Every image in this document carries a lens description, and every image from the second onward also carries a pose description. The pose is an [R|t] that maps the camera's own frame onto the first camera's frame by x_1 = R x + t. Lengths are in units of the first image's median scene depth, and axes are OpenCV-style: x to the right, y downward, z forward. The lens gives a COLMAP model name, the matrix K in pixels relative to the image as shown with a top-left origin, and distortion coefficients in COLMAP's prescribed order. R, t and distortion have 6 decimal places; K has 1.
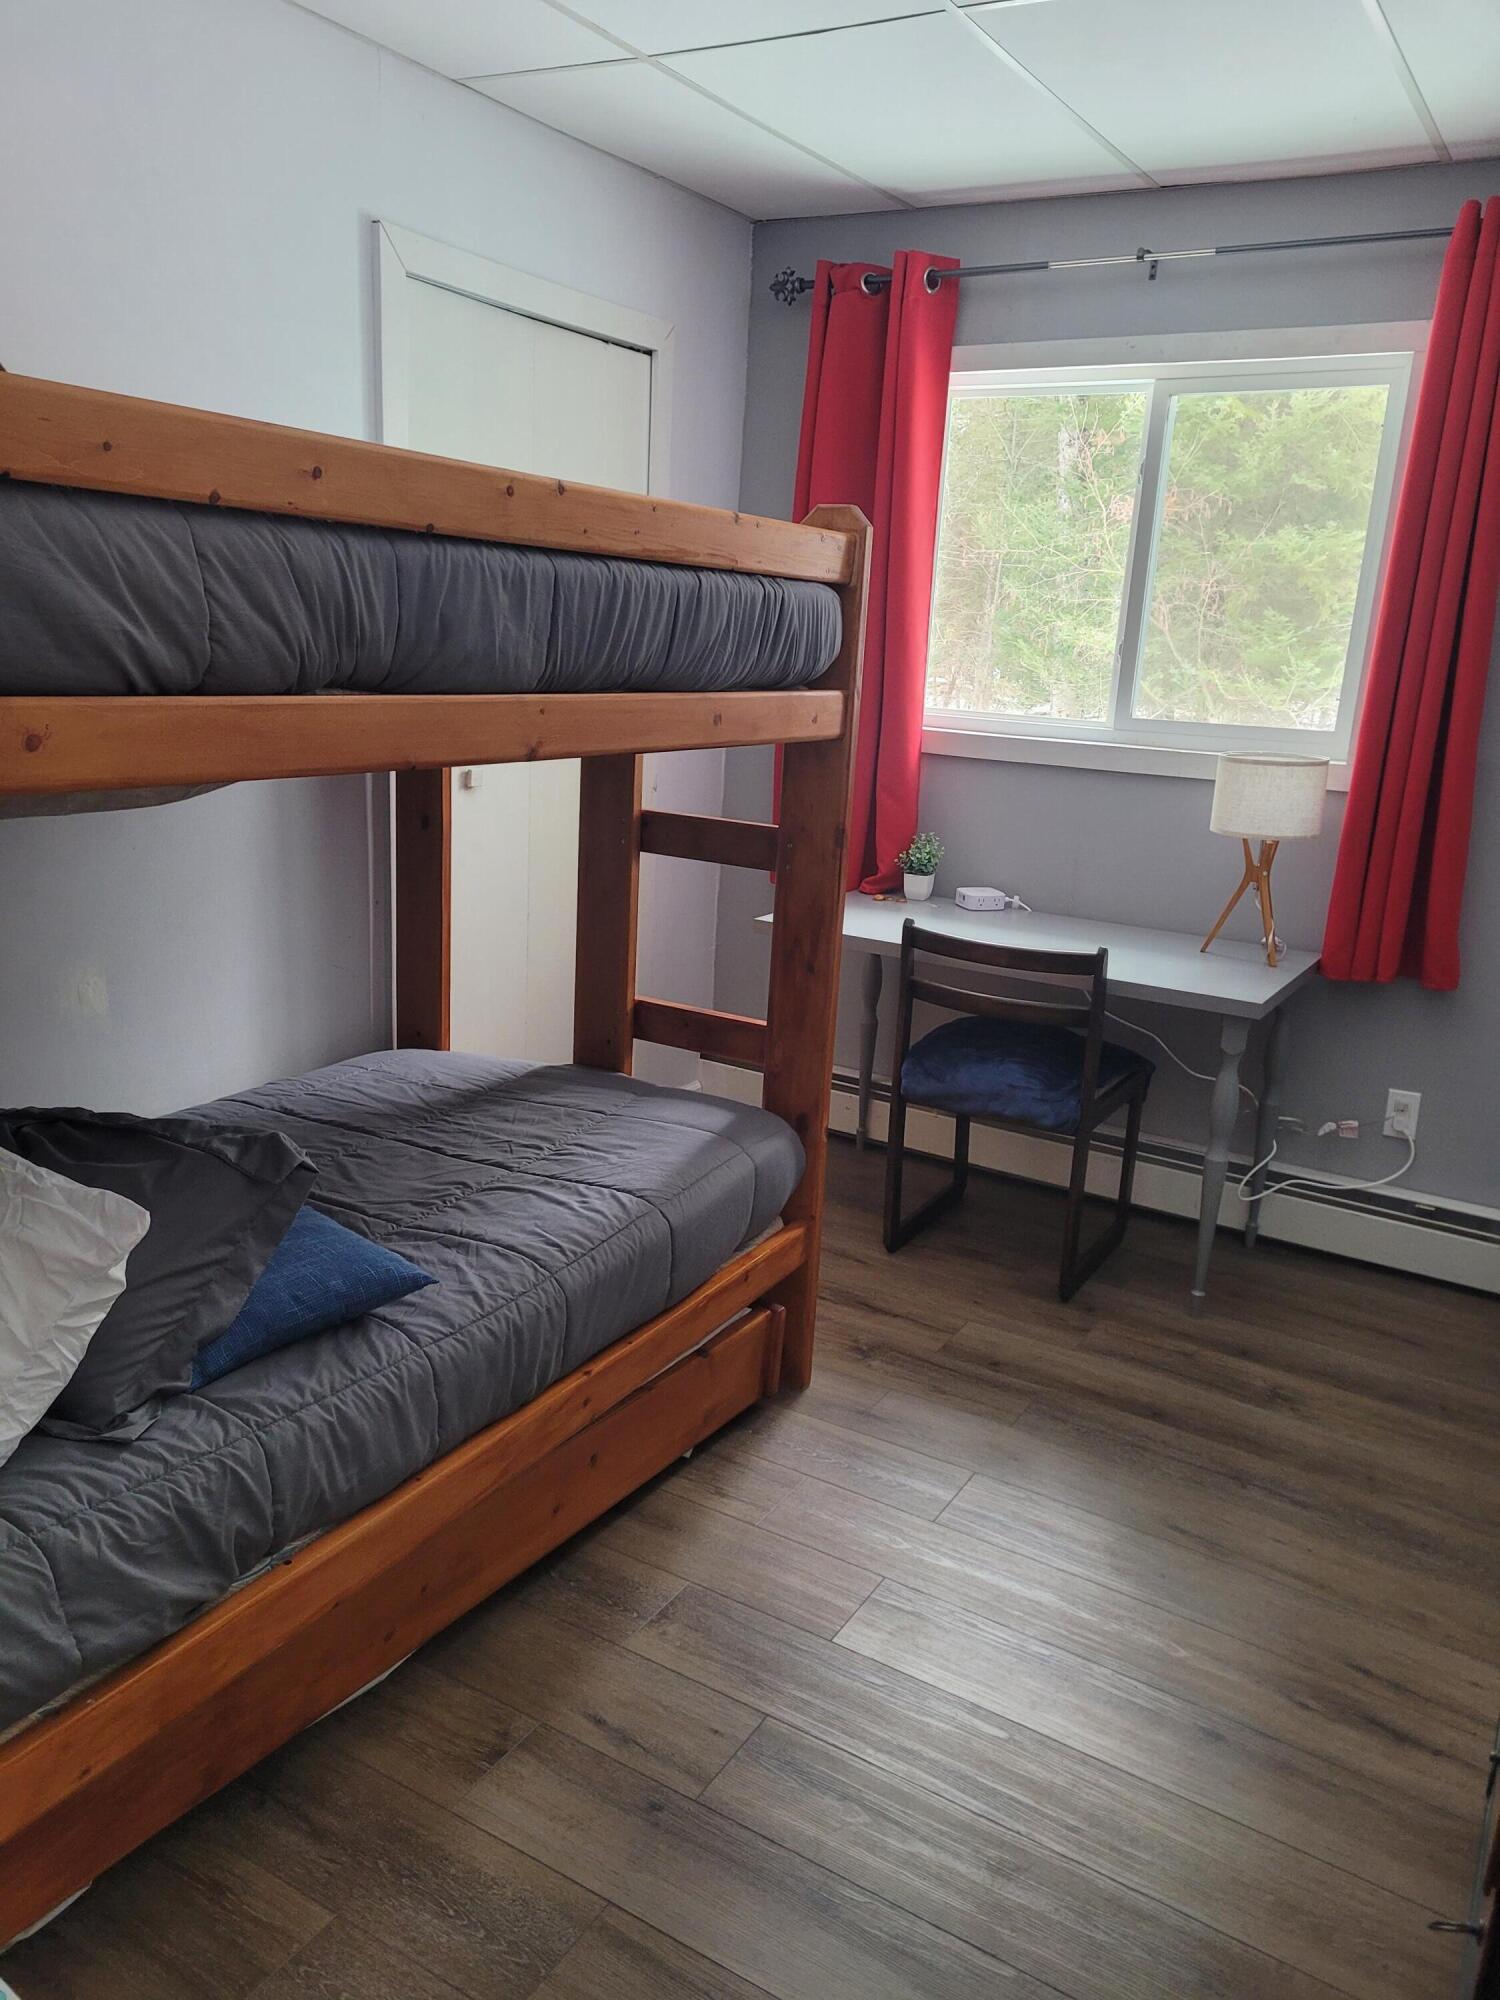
lens RADIAL K [[1520.6, 0, 745.4], [0, 1520.6, 1035.3], [0, 0, 1]] dist [0.079539, -0.042403]
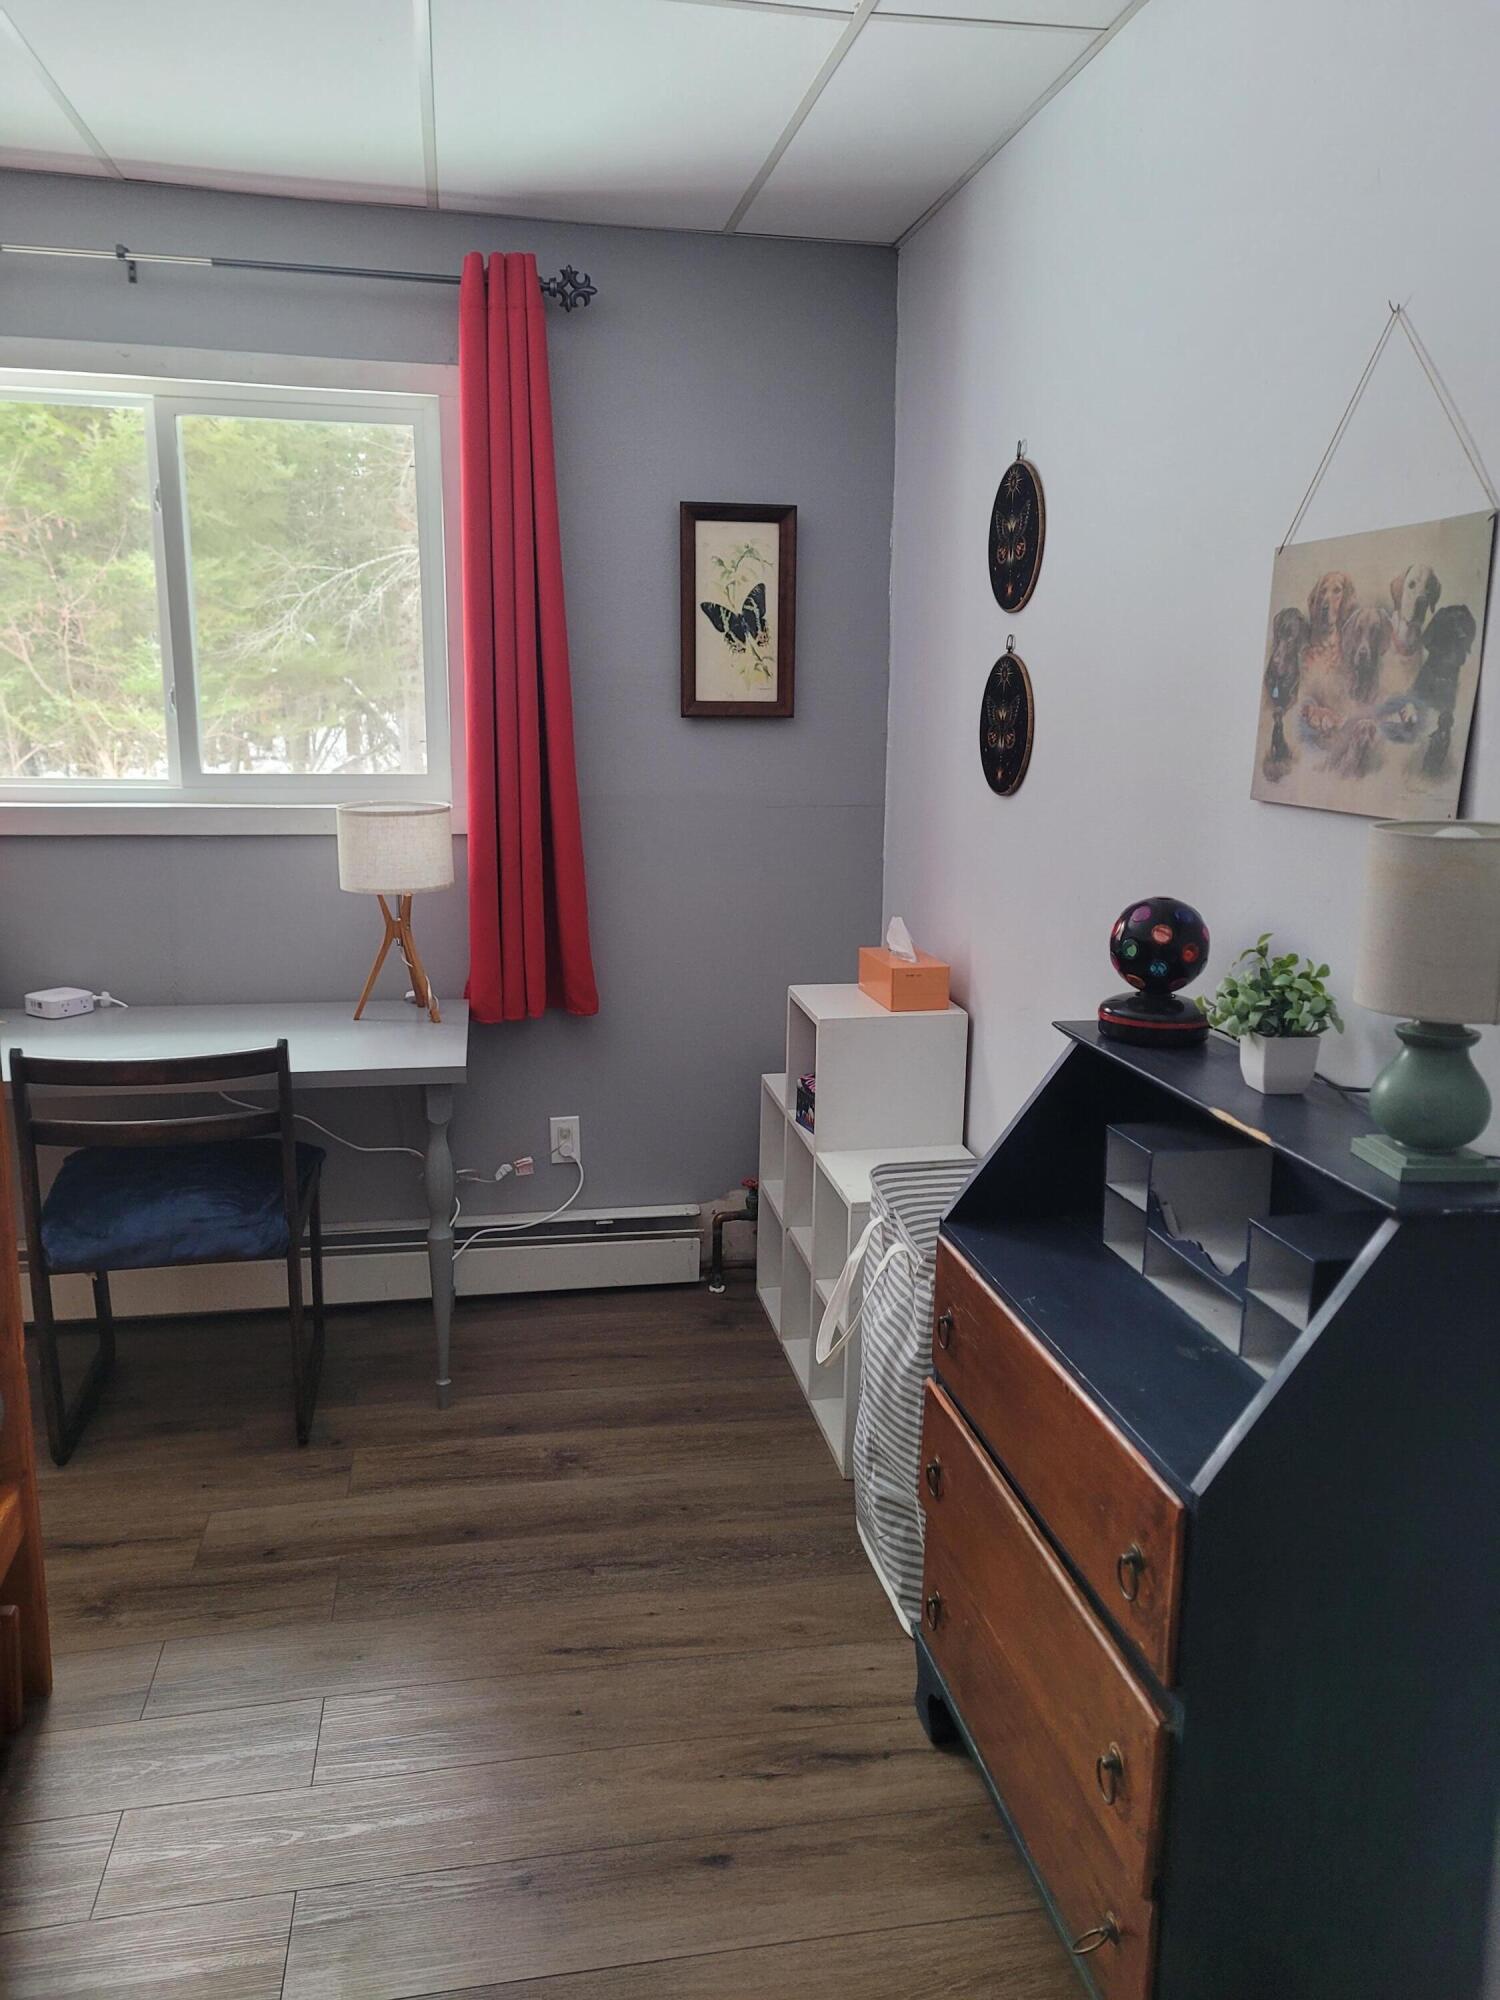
lens RADIAL K [[1520.3, 0, 755.8], [0, 1520.3, 1009.9], [0, 0, 1]] dist [0.067913, -0.047578]
pose [[0.736243, -0.184251, 0.651151, -0.124306], [0.201280, 0.978295, 0.049237, -0.058210], [-0.646090, 0.094813, 0.757349, 0.151009]]
